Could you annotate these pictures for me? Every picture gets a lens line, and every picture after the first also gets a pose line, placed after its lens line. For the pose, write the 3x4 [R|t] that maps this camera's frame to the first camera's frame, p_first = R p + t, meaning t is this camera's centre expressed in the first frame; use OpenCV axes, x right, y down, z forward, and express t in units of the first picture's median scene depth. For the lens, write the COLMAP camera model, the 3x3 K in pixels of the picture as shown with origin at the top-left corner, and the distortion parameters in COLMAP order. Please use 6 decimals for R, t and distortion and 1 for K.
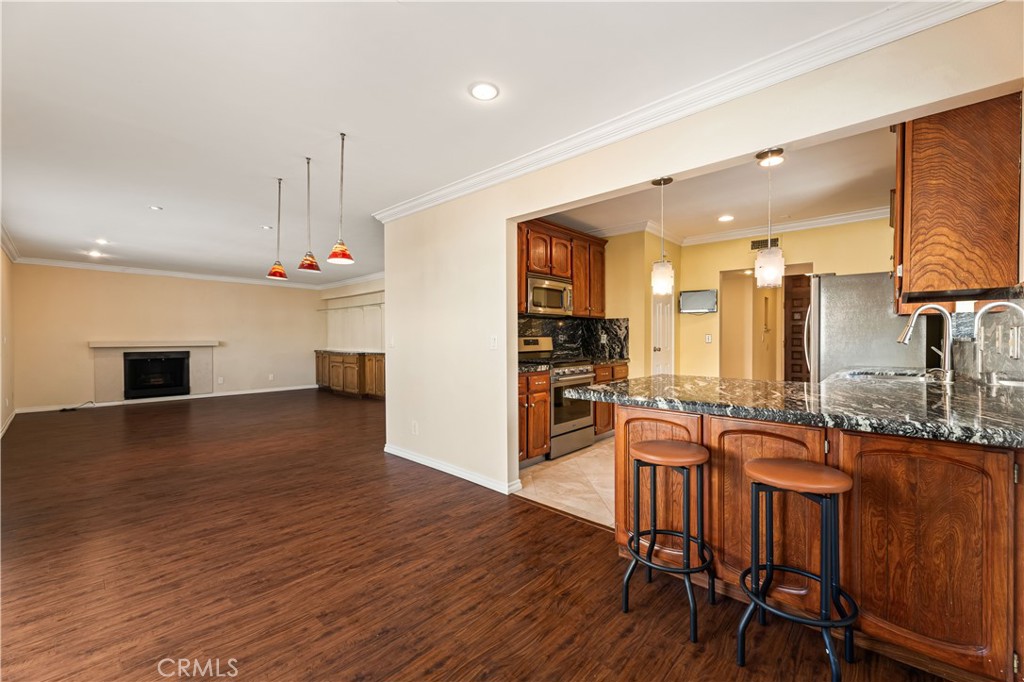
lens RADIAL K [[407.7, 0, 517.8], [0, 407.7, 341.6], [0, 0, 1]] dist [-0.000199, -0.000253]
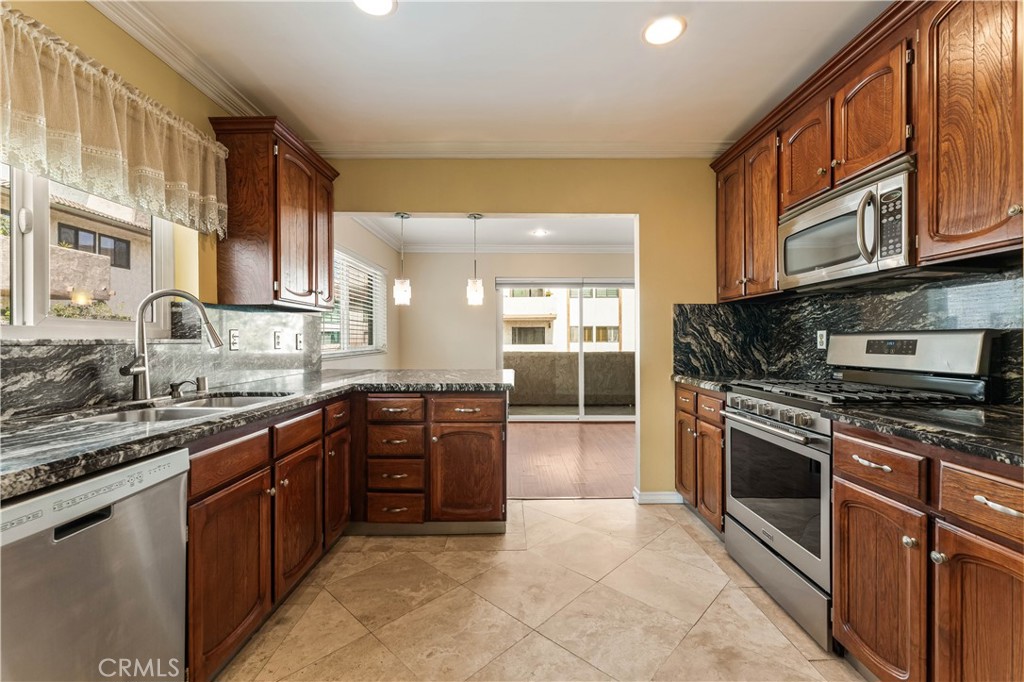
lens RADIAL K [[434.4, 0, 512.0], [0, 434.4, 341.0], [0, 0, 1]] dist [-0.000381, -0.000028]
pose [[-0.744668, 0.006373, -0.667405, 0.543858], [-0.001371, 0.999938, 0.011078, -0.007566], [0.667434, 0.009164, -0.744613, 0.963521]]
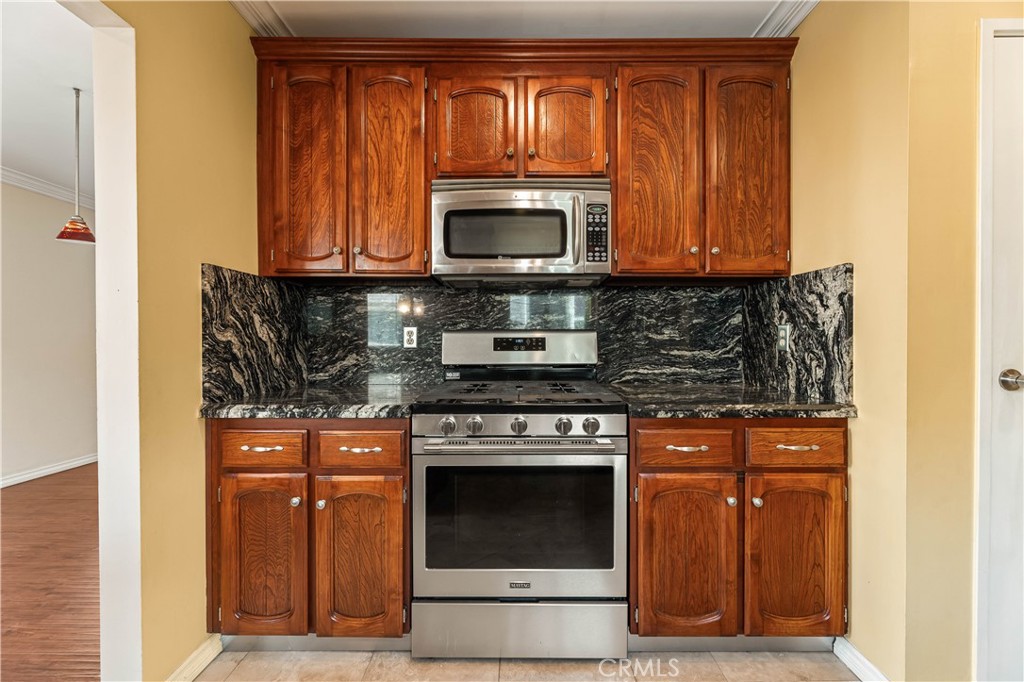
lens RADIAL K [[407.7, 0, 517.8], [0, 407.7, 341.6], [0, 0, 1]] dist [-0.000199, -0.000253]
pose [[0.669494, 0.007379, -0.742780, 0.323730], [-0.009875, 0.999951, 0.001033, -0.001171], [0.742751, 0.006644, 0.669534, 0.631801]]
